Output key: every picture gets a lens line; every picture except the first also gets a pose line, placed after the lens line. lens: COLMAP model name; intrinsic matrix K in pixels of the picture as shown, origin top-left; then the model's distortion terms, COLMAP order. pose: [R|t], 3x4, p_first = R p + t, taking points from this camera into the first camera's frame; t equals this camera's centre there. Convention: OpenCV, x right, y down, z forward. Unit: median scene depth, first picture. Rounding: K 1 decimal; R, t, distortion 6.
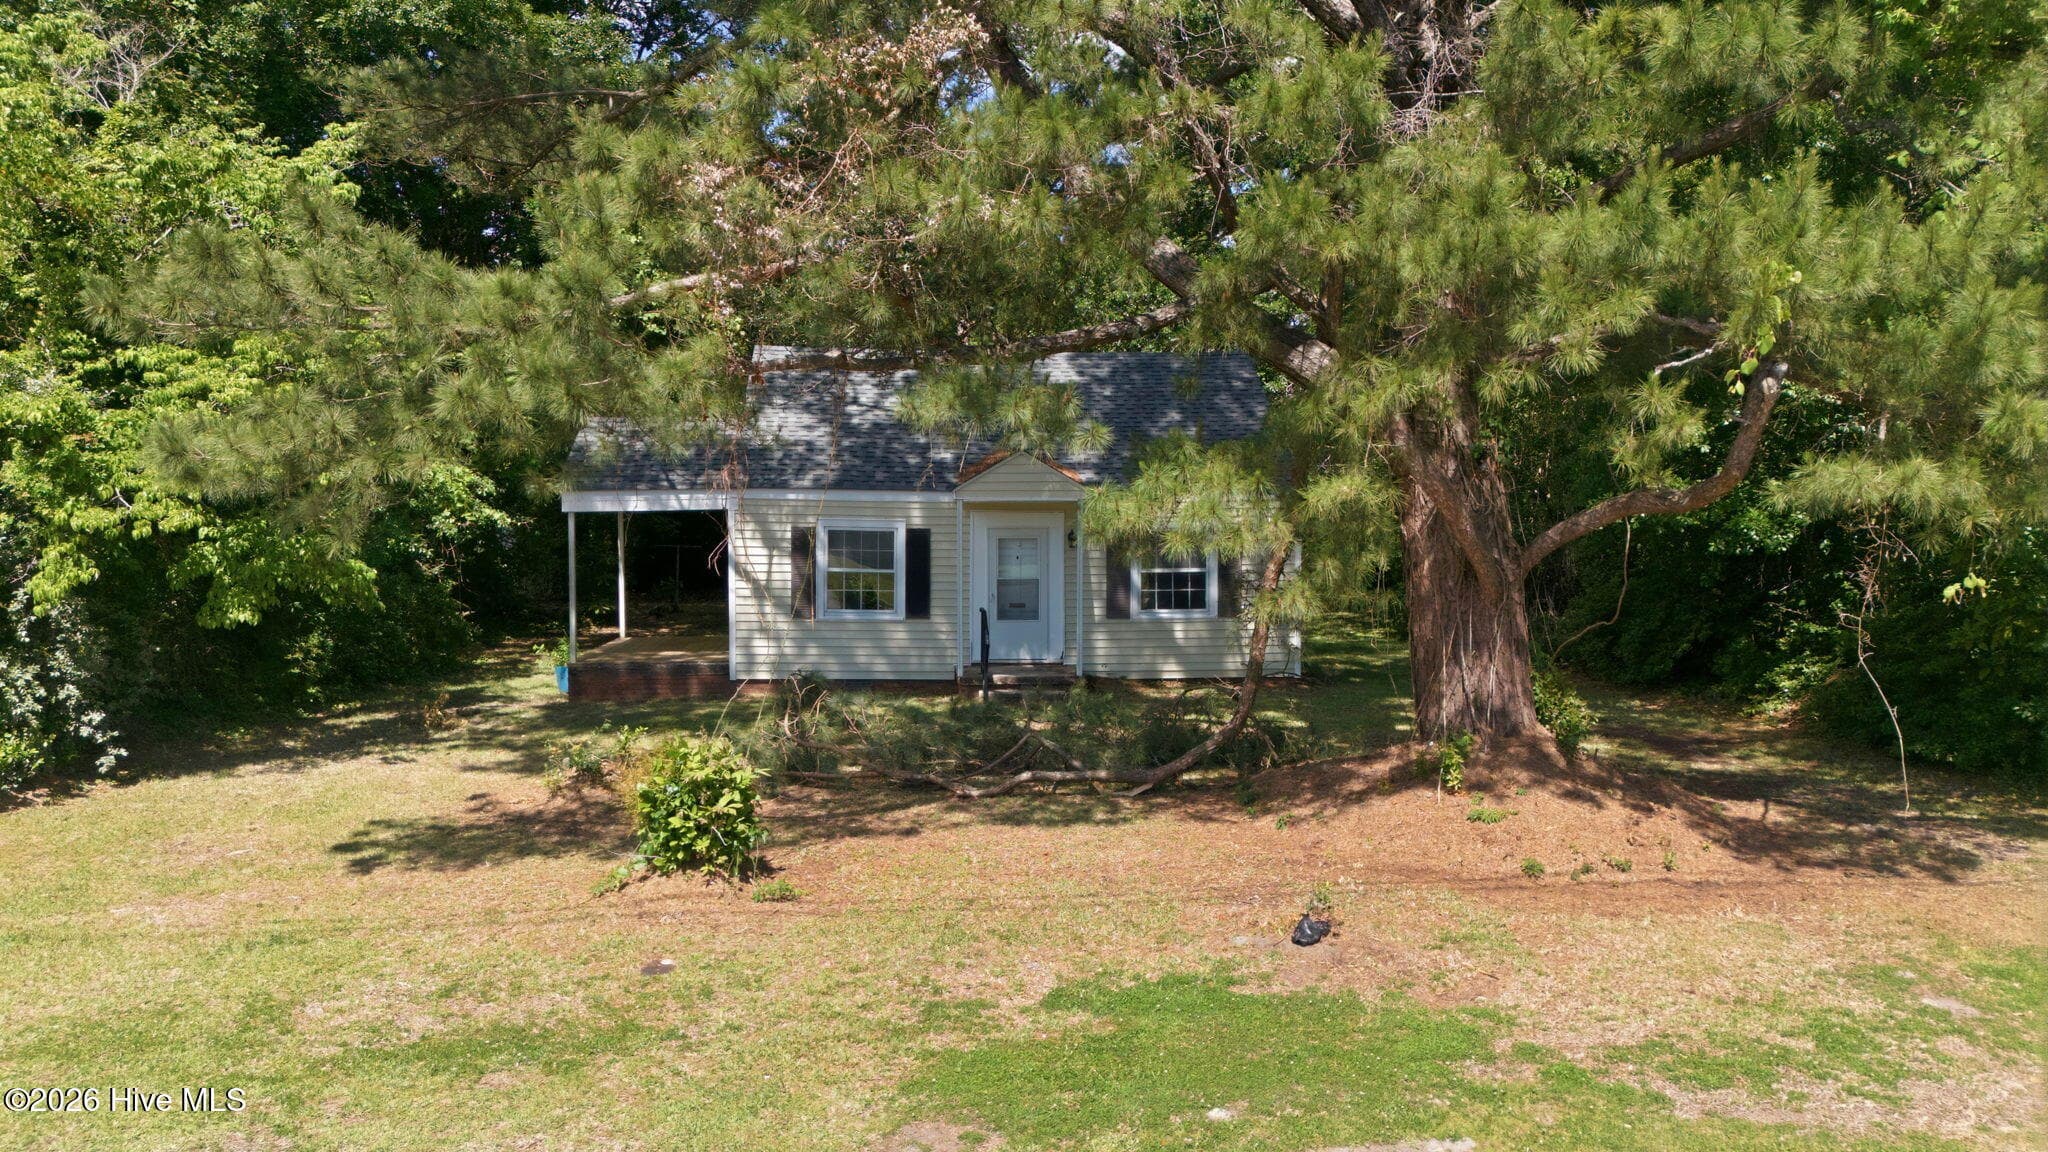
lens RADIAL K [[1528.4, 0, 1024.0], [0, 1528.4, 576.0], [0, 0, 1]] dist [0.036883, -0.003866]
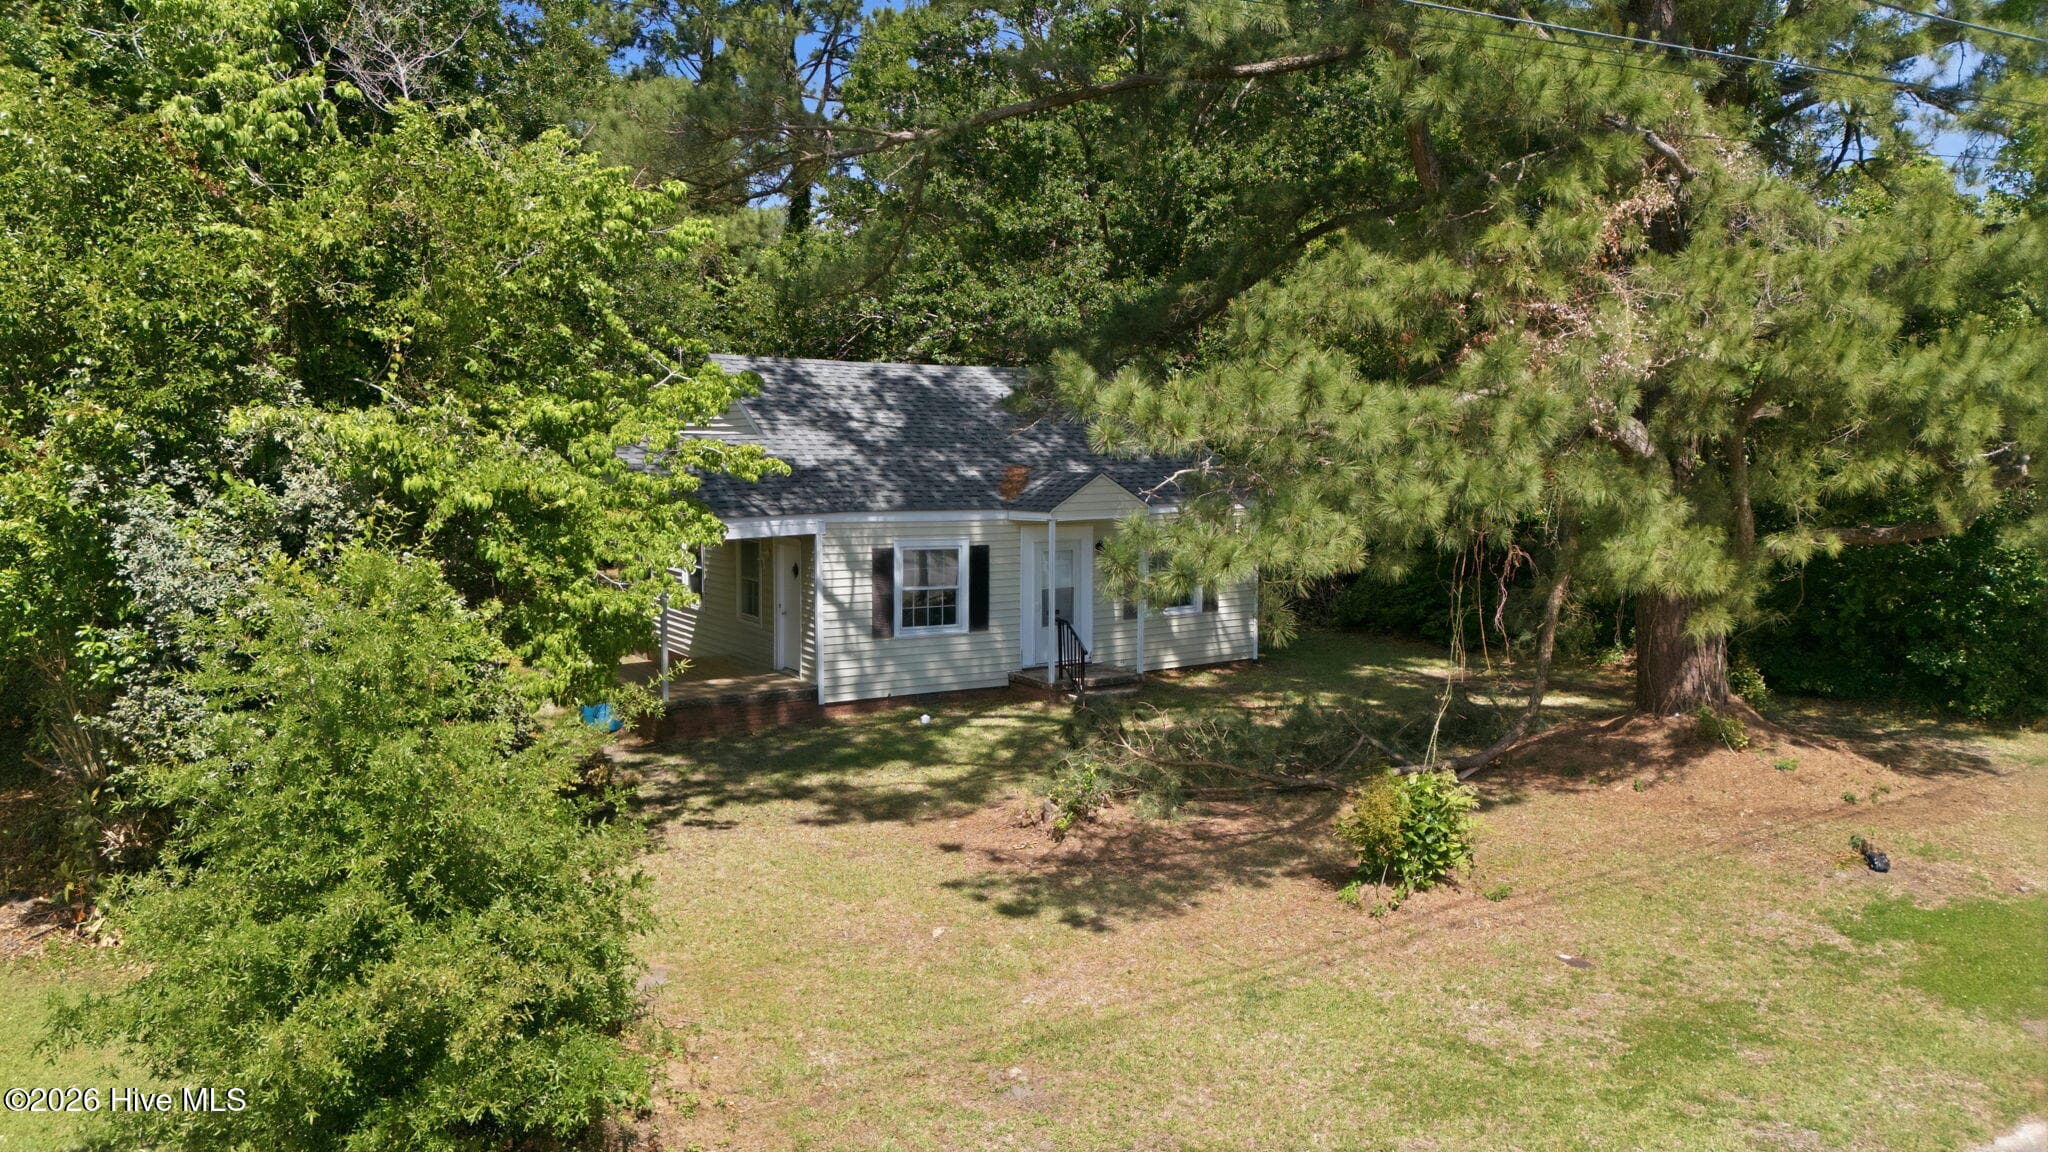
lens RADIAL K [[1528.4, 0, 1024.0], [0, 1528.4, 576.0], [0, 0, 1]] dist [0.036883, -0.003866]
pose [[0.871054, -0.048834, 0.488754, -0.558940], [0.029877, 0.998471, 0.046516, -0.058072], [-0.490278, -0.025915, 0.871181, 0.067153]]
